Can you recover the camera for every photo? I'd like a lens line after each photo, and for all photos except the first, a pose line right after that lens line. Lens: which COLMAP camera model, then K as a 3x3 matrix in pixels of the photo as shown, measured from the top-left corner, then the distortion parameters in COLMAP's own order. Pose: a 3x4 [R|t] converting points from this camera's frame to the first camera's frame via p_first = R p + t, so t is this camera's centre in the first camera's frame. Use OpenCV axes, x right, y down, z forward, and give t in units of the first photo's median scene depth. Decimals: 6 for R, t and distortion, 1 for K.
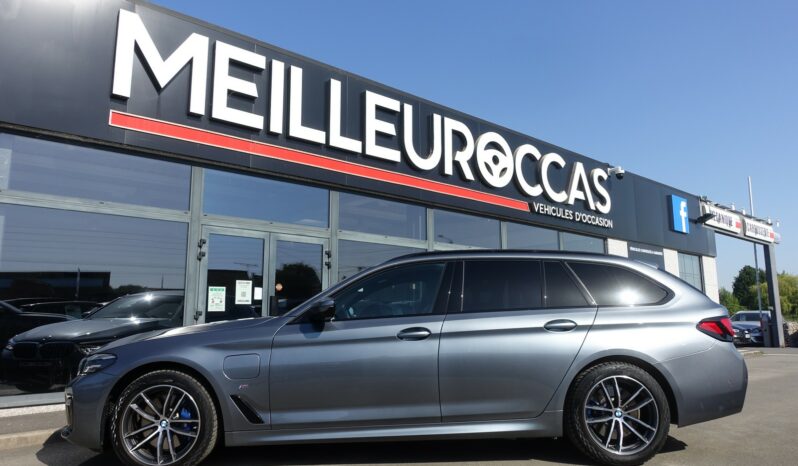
lens RADIAL K [[545.5, 0, 399.0], [0, 545.5, 233.0], [0, 0, 1]] dist [0.002636, -0.000116]
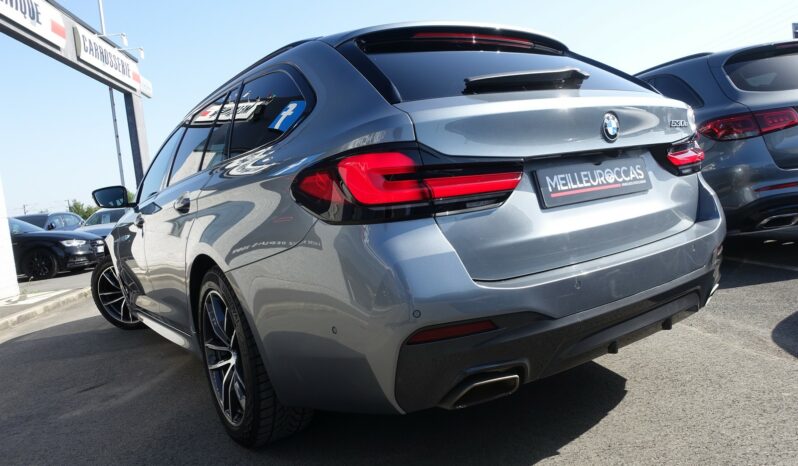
lens RADIAL K [[545.5, 0, 399.0], [0, 545.5, 233.0], [0, 0, 1]] dist [0.002636, -0.000116]
pose [[0.551766, -0.122622, 0.824935, 0.324162], [-0.019300, 0.986990, 0.159619, 0.071609], [-0.833776, -0.103994, 0.542221, 0.413122]]
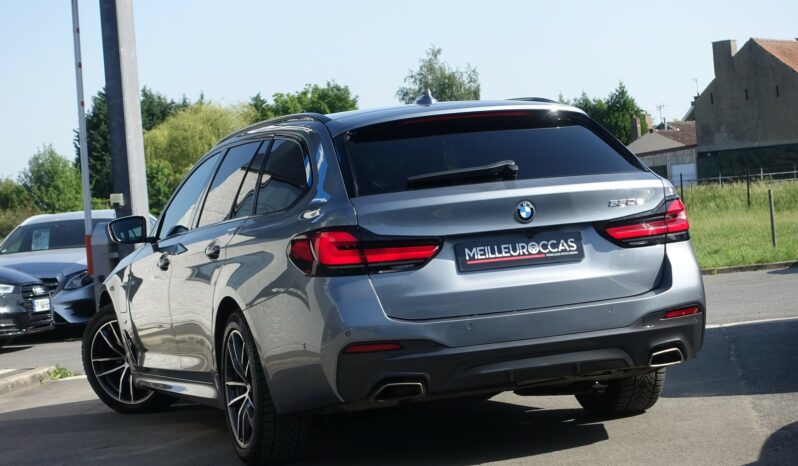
lens RADIAL K [[1838.2, 0, 399.0], [0, 1838.2, 233.0], [0, 0, 1]] dist [-0.083615, -0.428189]
pose [[0.753708, -0.064480, 0.654038, 0.170122], [-0.026019, 0.991467, 0.127731, 0.030706], [-0.656694, -0.113290, 0.745599, 0.198510]]
